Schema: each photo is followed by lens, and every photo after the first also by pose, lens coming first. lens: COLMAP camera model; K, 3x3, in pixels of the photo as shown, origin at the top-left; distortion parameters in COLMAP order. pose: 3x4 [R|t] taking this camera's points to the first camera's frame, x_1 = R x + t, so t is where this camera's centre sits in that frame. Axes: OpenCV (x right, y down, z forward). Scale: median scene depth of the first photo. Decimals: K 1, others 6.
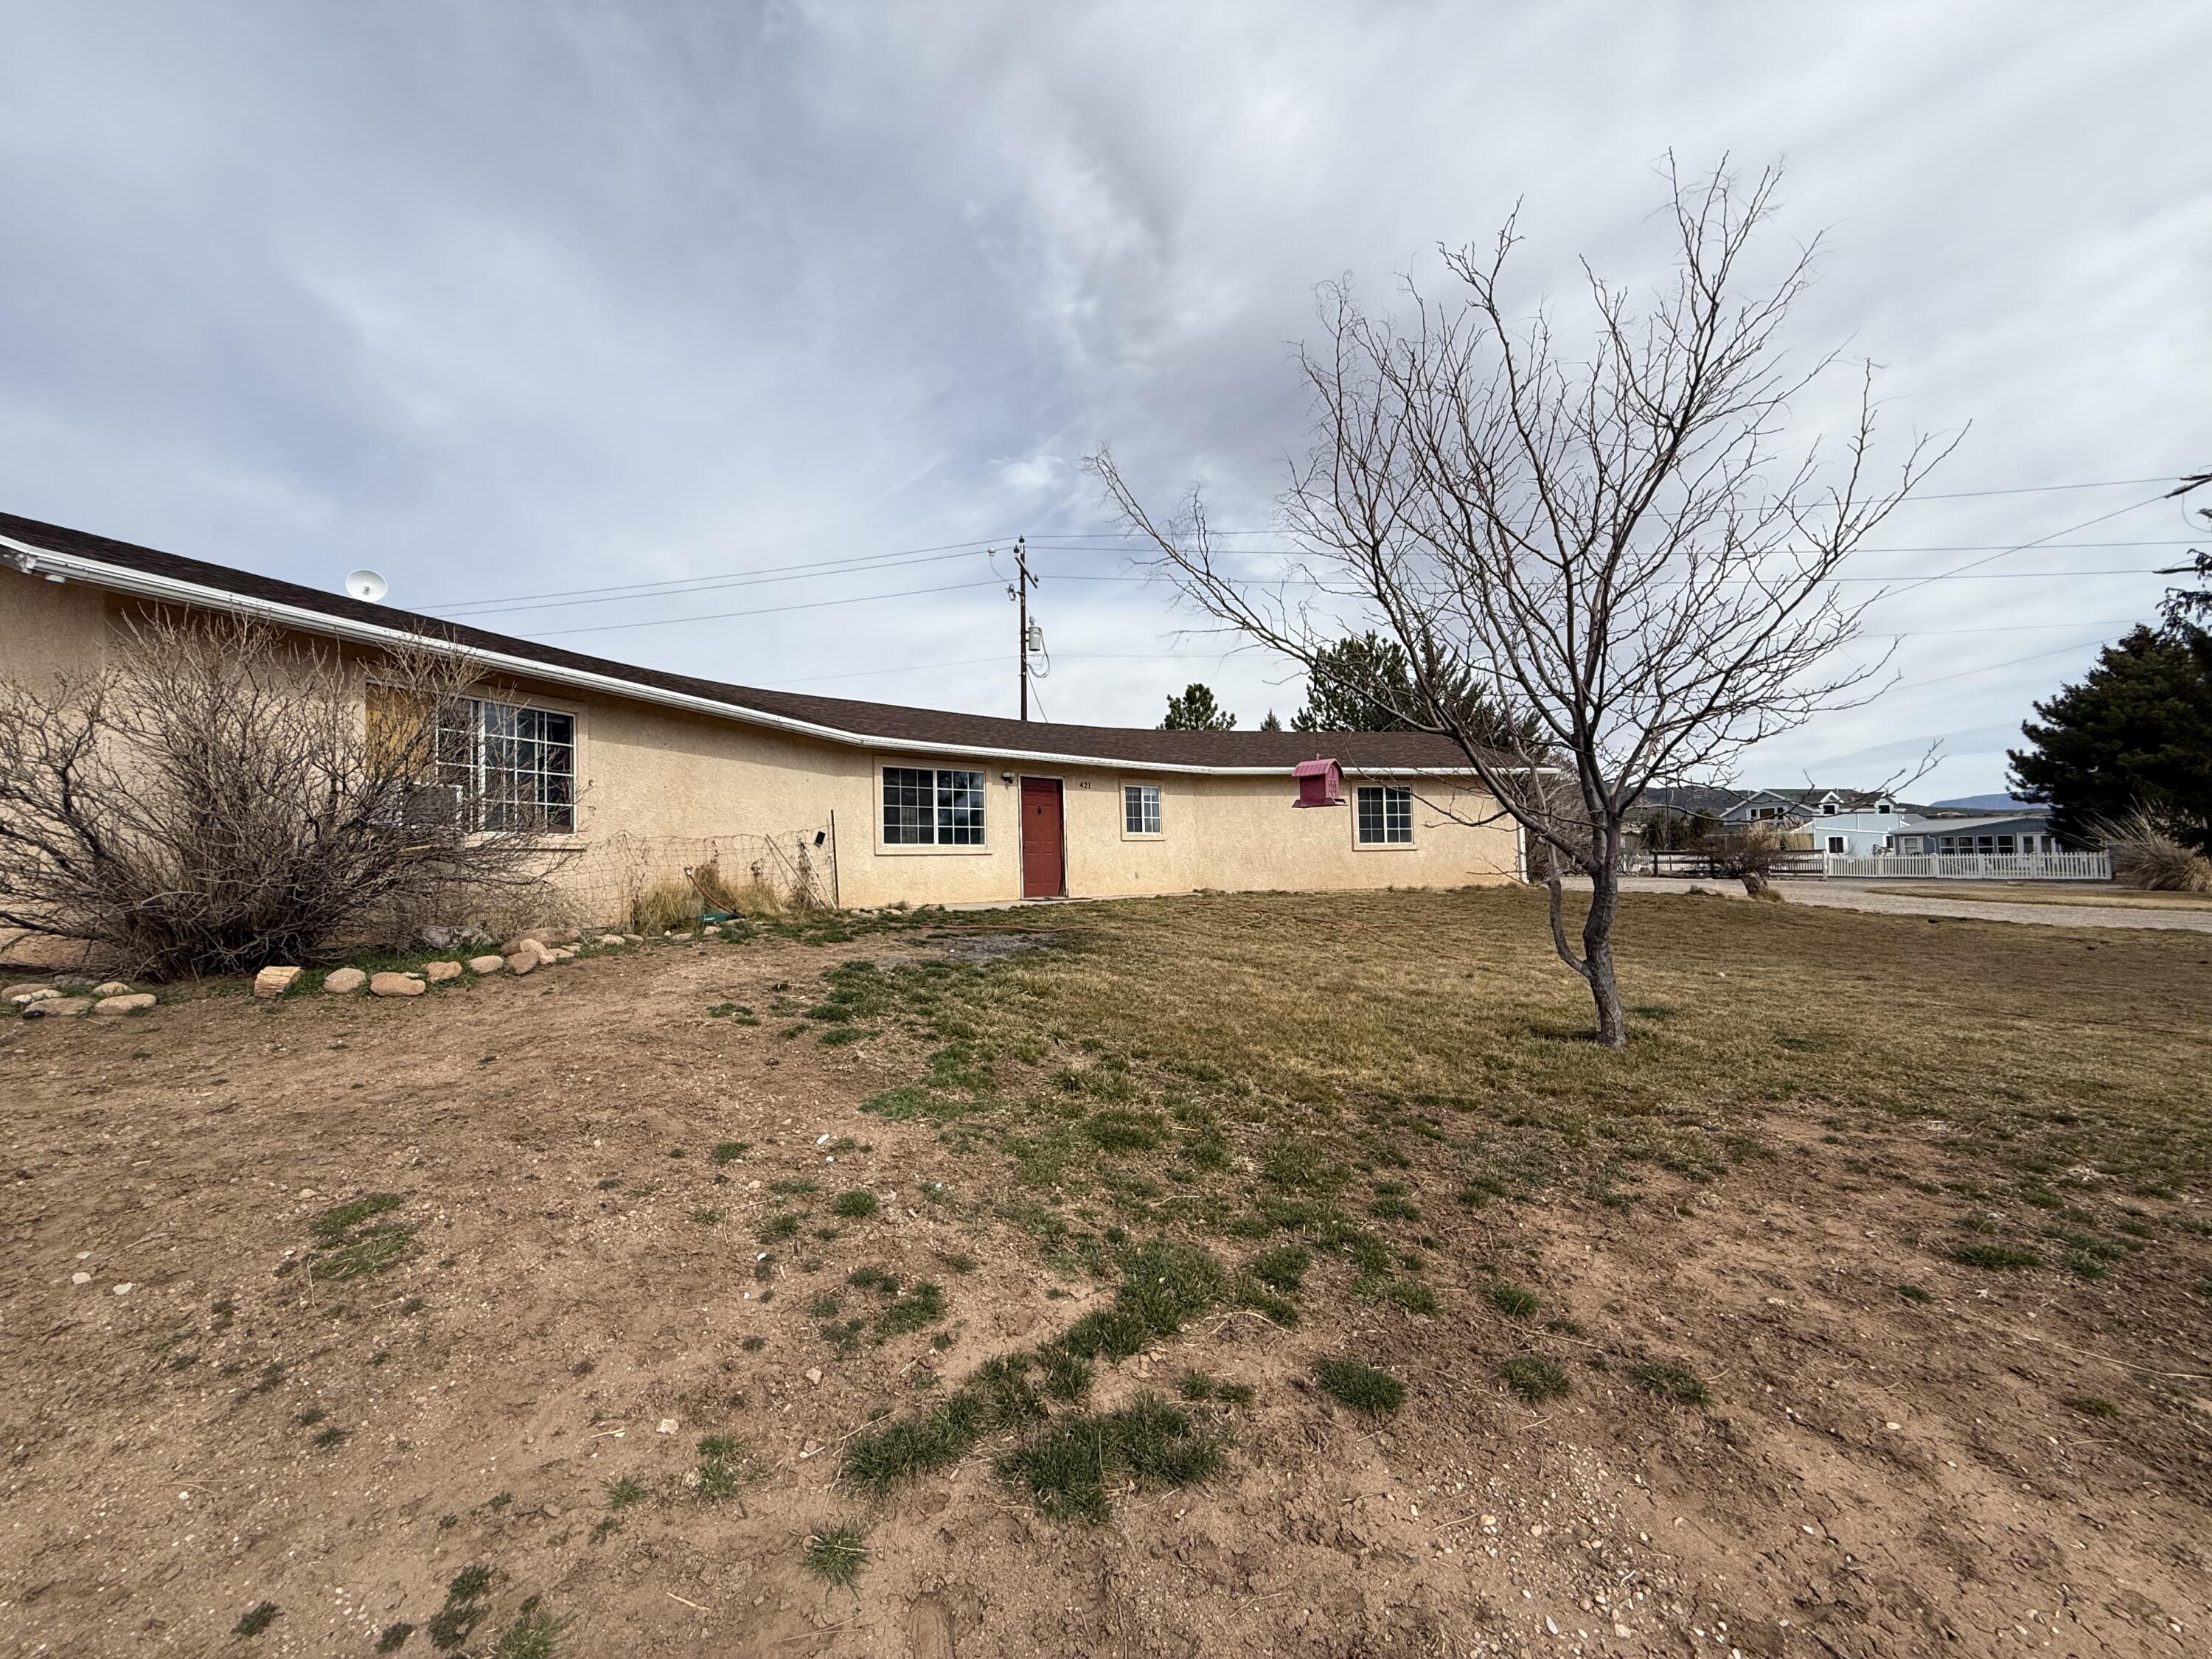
lens RADIAL K [[881.6, 0, 1101.0], [0, 881.6, 829.8], [0, 0, 1]] dist [0.001092, -0.000116]
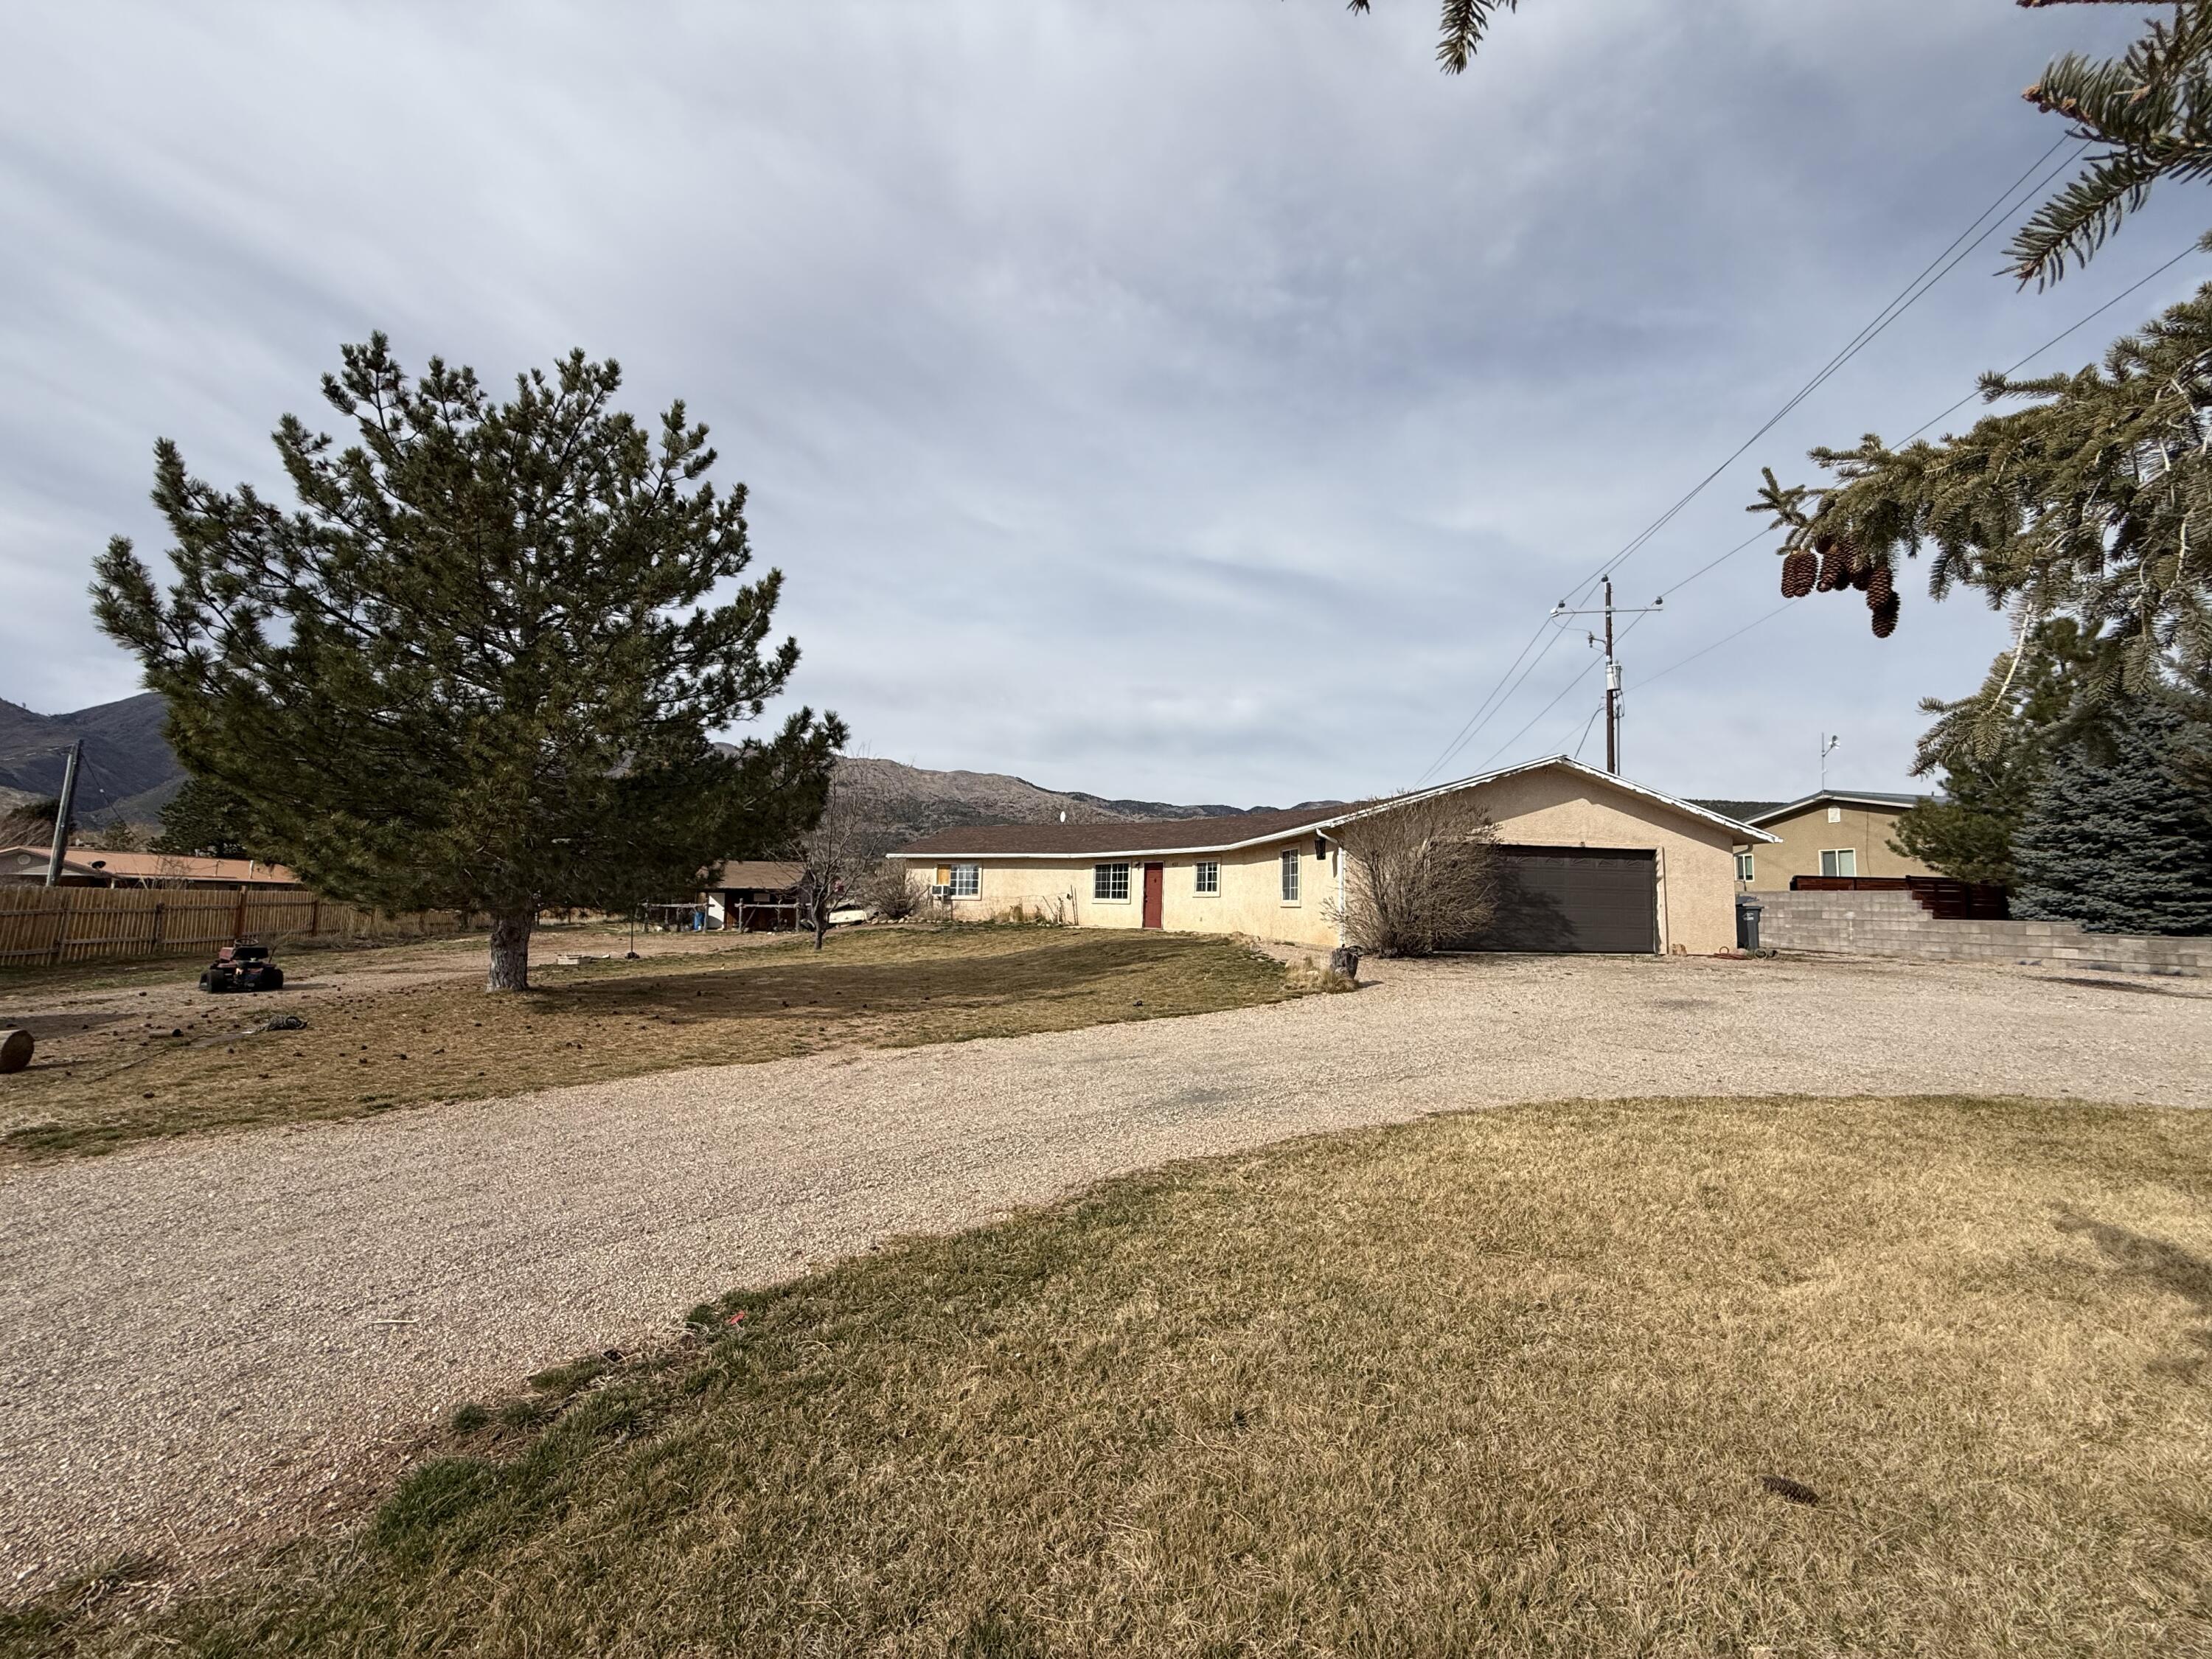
lens RADIAL K [[881.6, 0, 1101.0], [0, 881.6, 829.8], [0, 0, 1]] dist [0.001092, -0.000116]
pose [[-0.063704, -0.069645, -0.995536, 1.819103], [0.021175, 0.997243, -0.071119, 0.000816], [0.997744, -0.025611, -0.062054, 1.040178]]
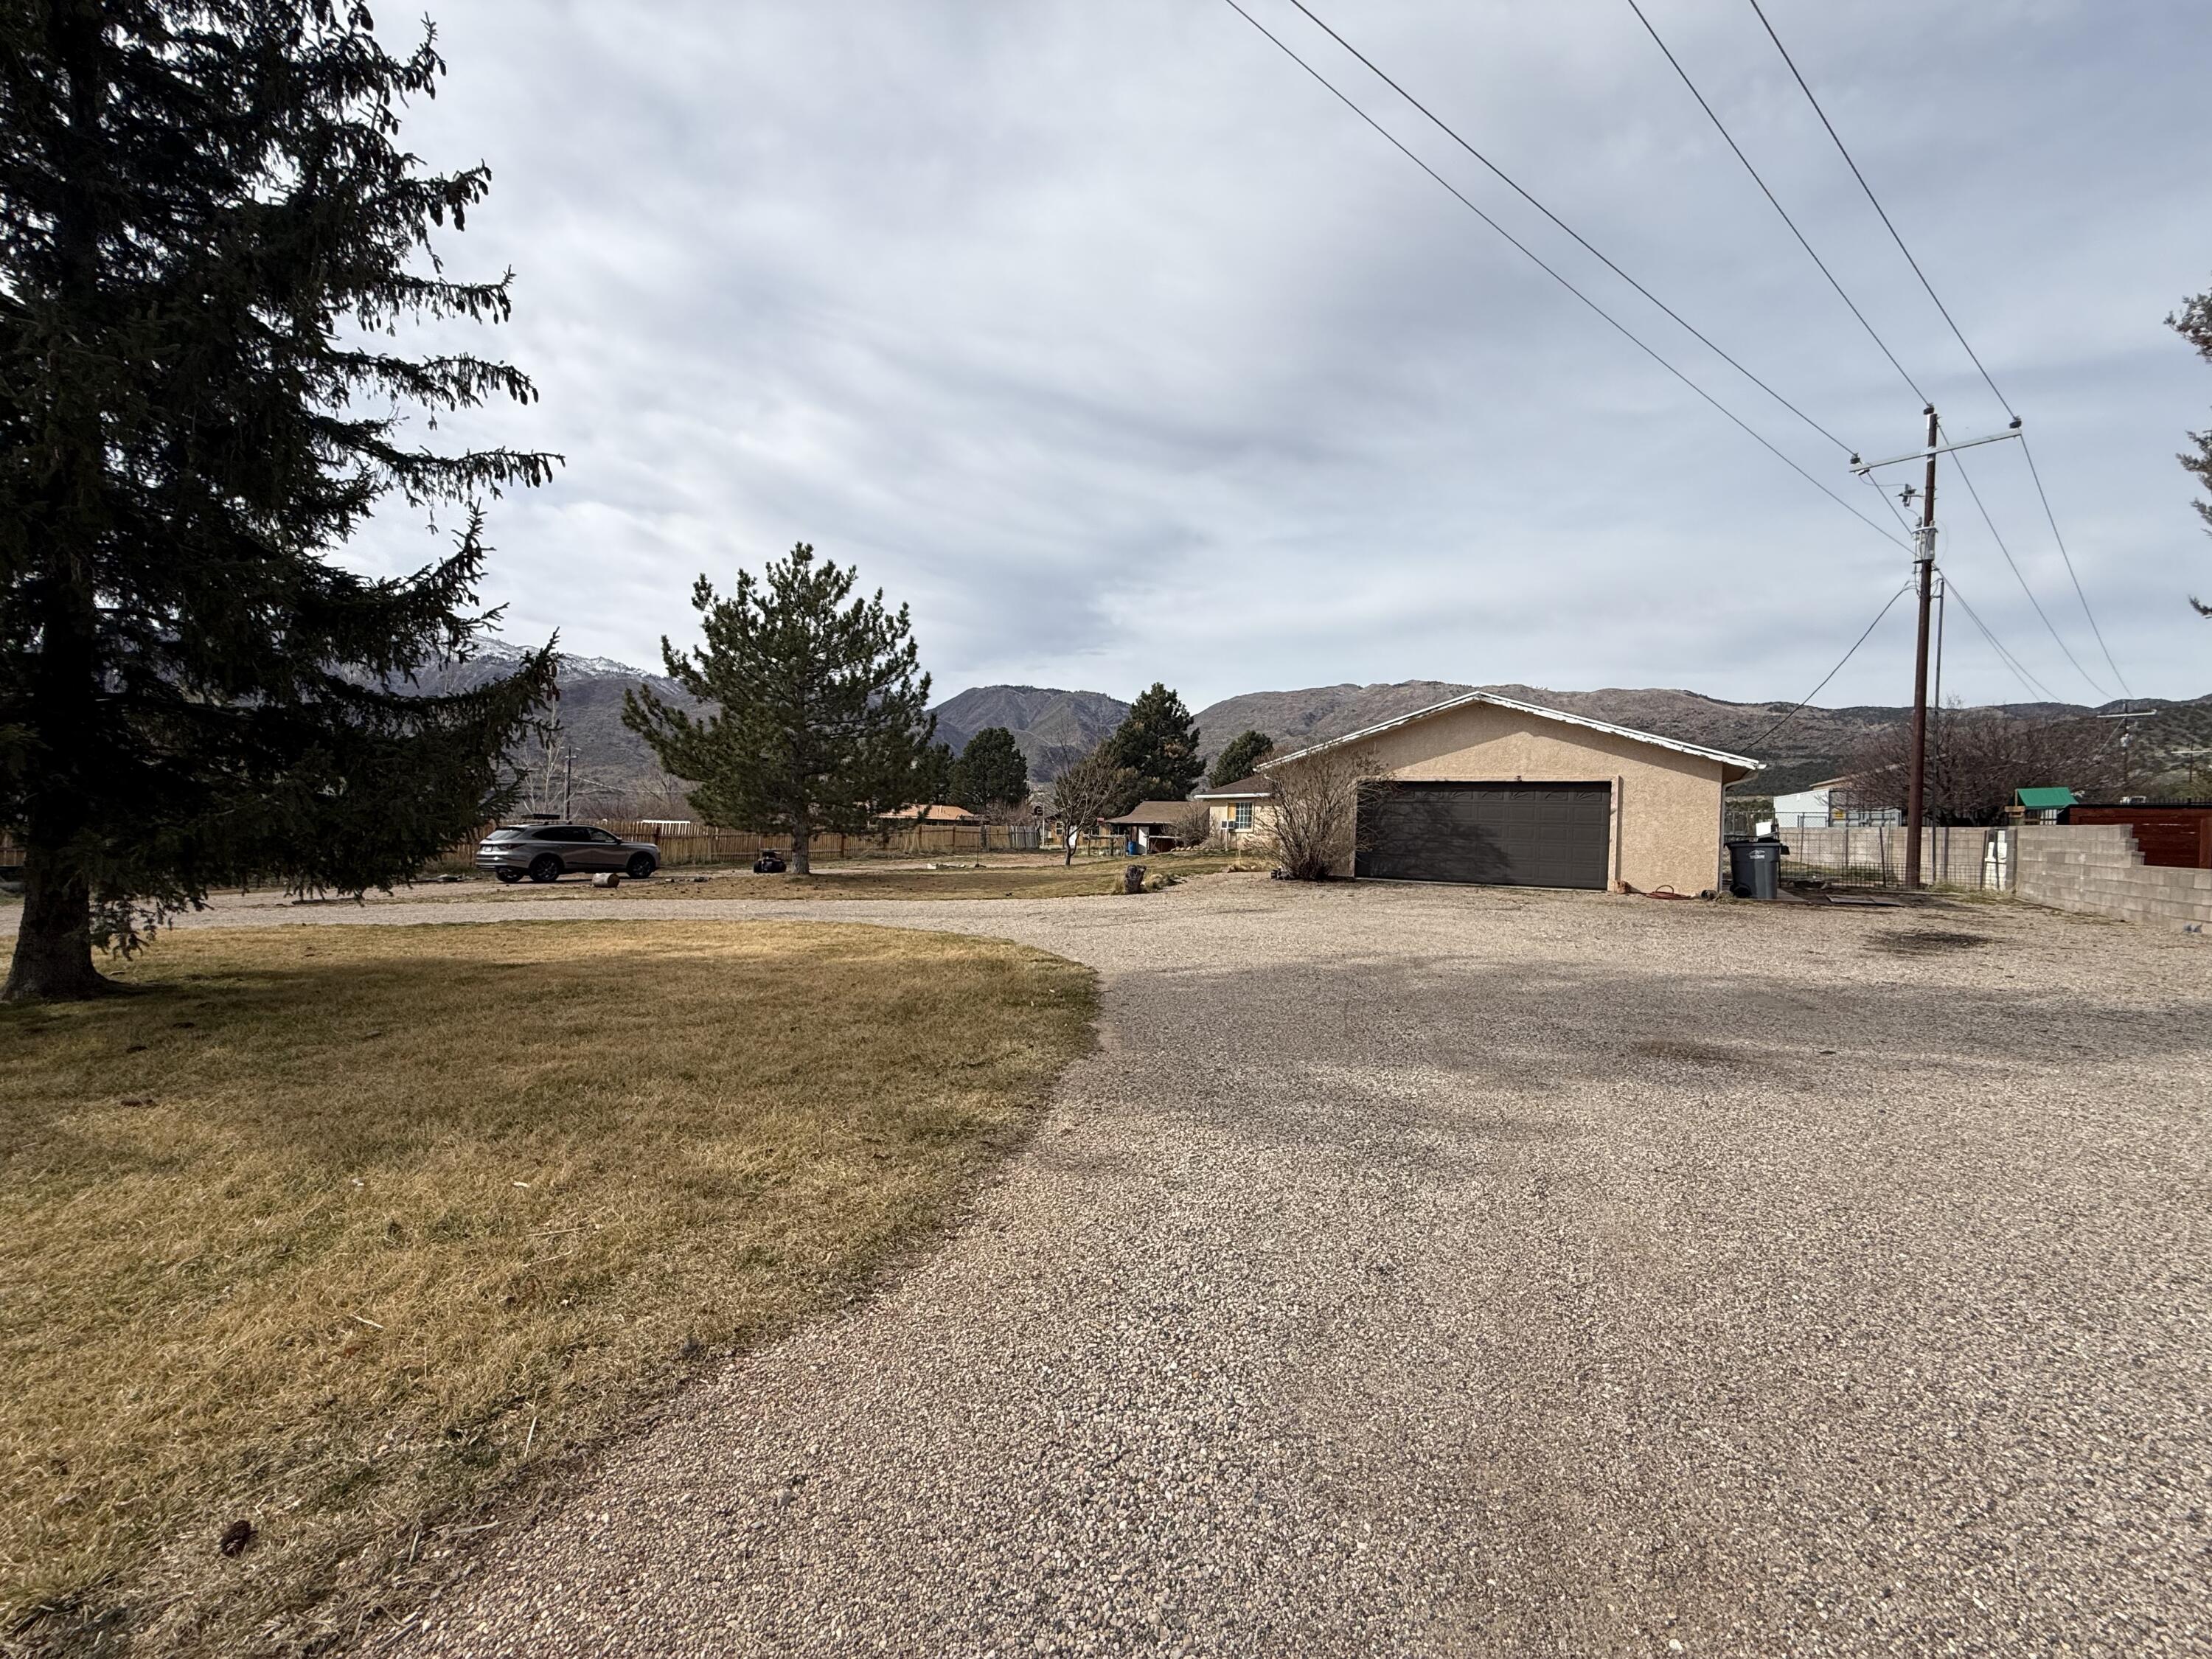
lens RADIAL K [[881.6, 0, 1101.0], [0, 881.6, 829.8], [0, 0, 1]] dist [0.001092, -0.000116]
pose [[-0.680090, 0.001956, -0.733126, 1.852979], [0.013868, 0.999852, -0.010198, 0.024623], [0.732997, -0.017103, -0.680017, 2.037641]]
